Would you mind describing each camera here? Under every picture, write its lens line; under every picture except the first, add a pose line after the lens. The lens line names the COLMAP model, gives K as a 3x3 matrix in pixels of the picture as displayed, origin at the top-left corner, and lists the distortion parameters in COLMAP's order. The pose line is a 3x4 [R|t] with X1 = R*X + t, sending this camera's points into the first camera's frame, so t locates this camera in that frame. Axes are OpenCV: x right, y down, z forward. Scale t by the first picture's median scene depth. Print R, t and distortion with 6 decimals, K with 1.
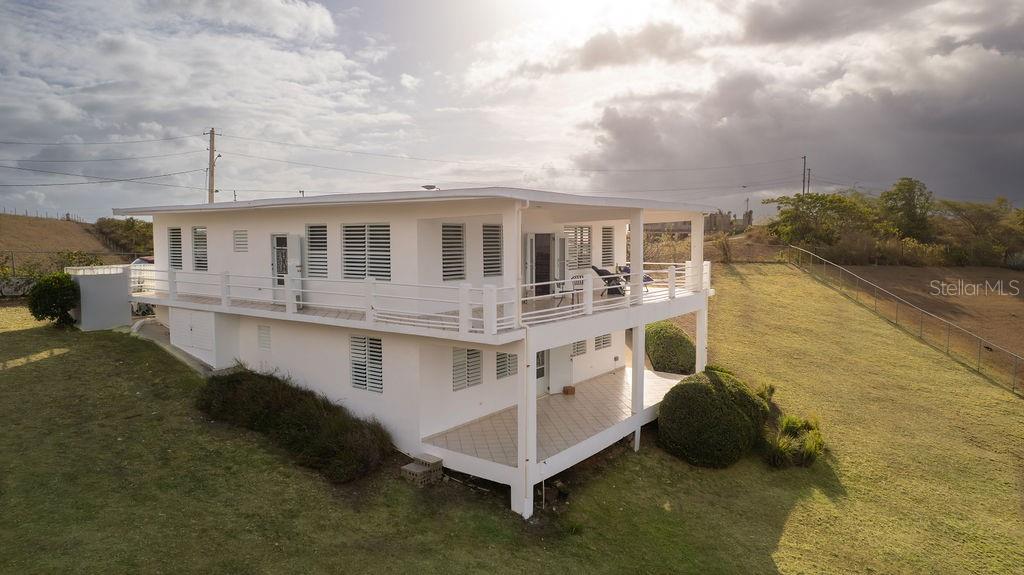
lens RADIAL K [[674.0, 0, 512.0], [0, 674.0, 287.5], [0, 0, 1]] dist [-0.095452, 0.093751]
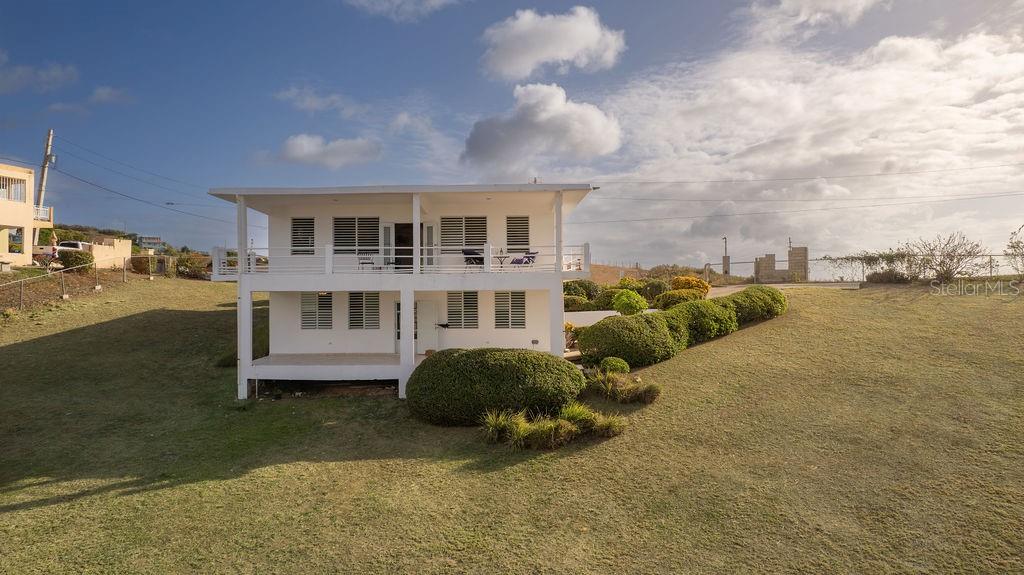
lens RADIAL K [[674.0, 0, 512.0], [0, 674.0, 287.5], [0, 0, 1]] dist [-0.095452, 0.093751]
pose [[0.588880, -0.003951, -0.808211, 1.225196], [-0.056508, 0.997340, -0.046048, 0.092245], [0.806242, 0.072788, 0.587090, 0.437410]]
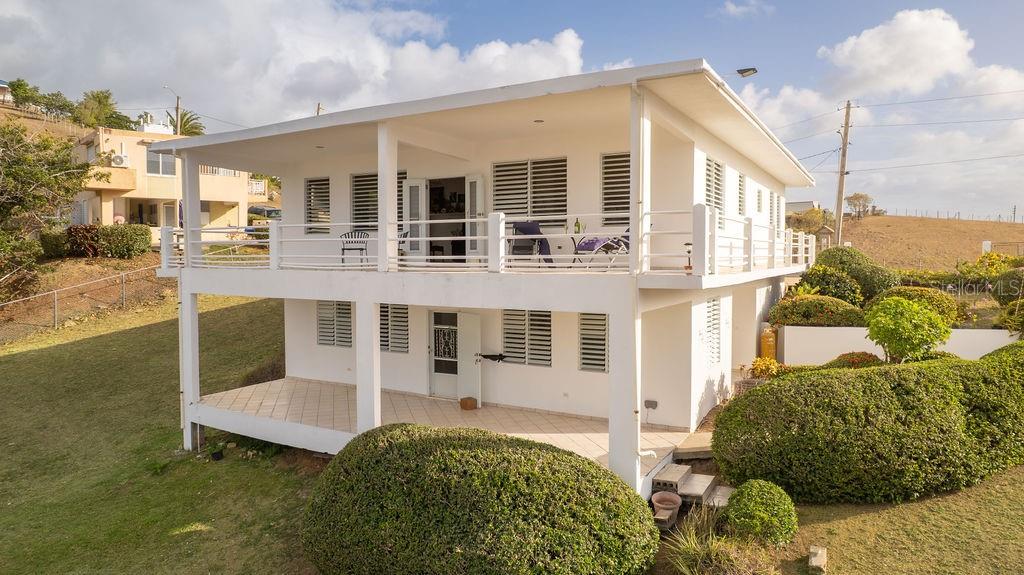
lens RADIAL K [[674.0, 0, 512.0], [0, 674.0, 287.5], [0, 0, 1]] dist [-0.095452, 0.093751]
pose [[0.085469, 0.054939, -0.994825, 0.825609], [-0.074787, 0.996016, 0.048579, -0.000233], [0.993530, 0.070248, 0.089237, 1.050866]]
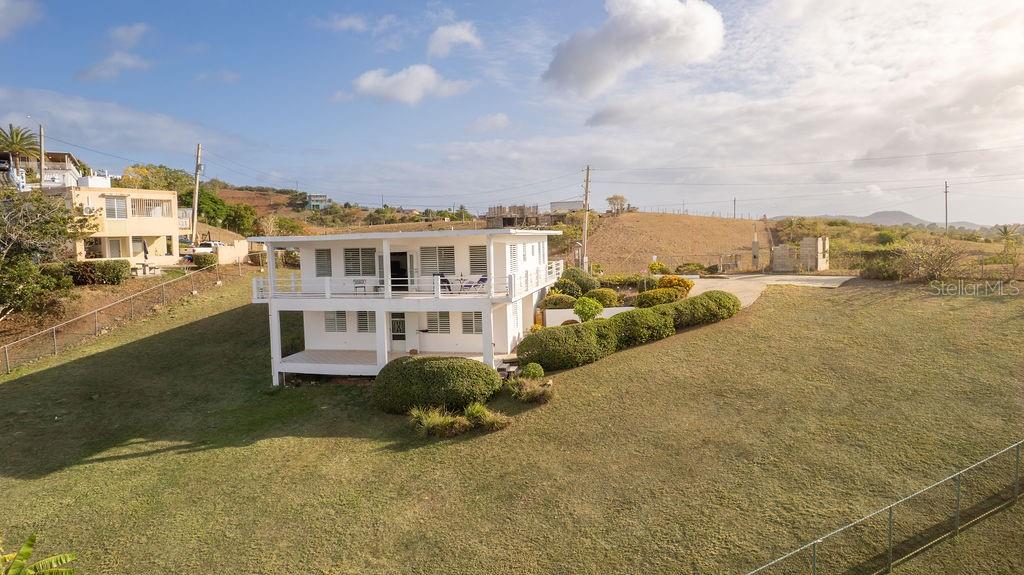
lens RADIAL K [[674.0, 0, 512.0], [0, 674.0, 287.5], [0, 0, 1]] dist [-0.095452, 0.093751]
pose [[0.377643, 0.071211, -0.923209, 1.744032], [-0.047409, 0.997218, 0.057527, -0.105513], [0.924737, 0.022044, 0.379969, 0.658544]]
